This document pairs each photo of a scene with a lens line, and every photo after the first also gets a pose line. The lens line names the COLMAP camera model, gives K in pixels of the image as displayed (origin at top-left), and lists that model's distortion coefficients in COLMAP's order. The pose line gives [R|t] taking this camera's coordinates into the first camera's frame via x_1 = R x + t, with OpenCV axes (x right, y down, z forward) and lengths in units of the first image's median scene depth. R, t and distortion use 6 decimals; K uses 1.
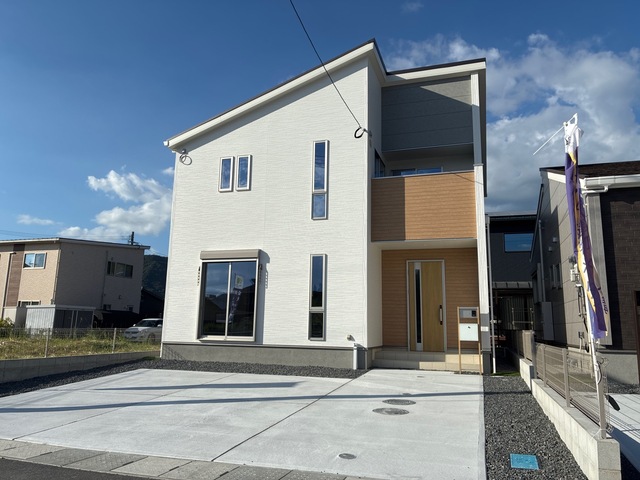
lens RADIAL K [[488.3, 0, 317.3], [0, 488.3, 239.0], [0, 0, 1]] dist [0.004246, -0.011616]
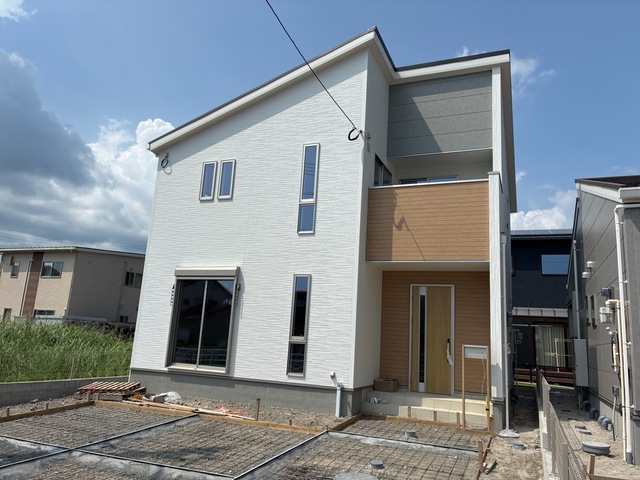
lens RADIAL K [[488.3, 0, 321.9], [0, 488.3, 239.8], [0, 0, 1]] dist [0.004246, -0.011616]
pose [[0.996441, 0.021640, -0.081462, 0.100181], [-0.023698, 0.999422, -0.024379, -0.009292], [0.080887, 0.026223, 0.996378, 0.138309]]
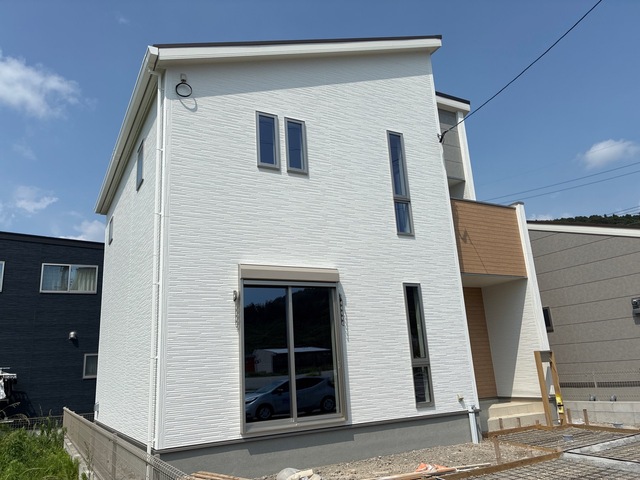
lens RADIAL K [[488.3, 0, 318.5], [0, 488.3, 240.3], [0, 0, 1]] dist [0.004246, -0.011616]
pose [[0.685954, 0.131591, 0.715647, -0.584775], [-0.058541, 0.990304, -0.125982, 0.063913], [-0.725286, 0.044523, 0.687007, 0.573928]]
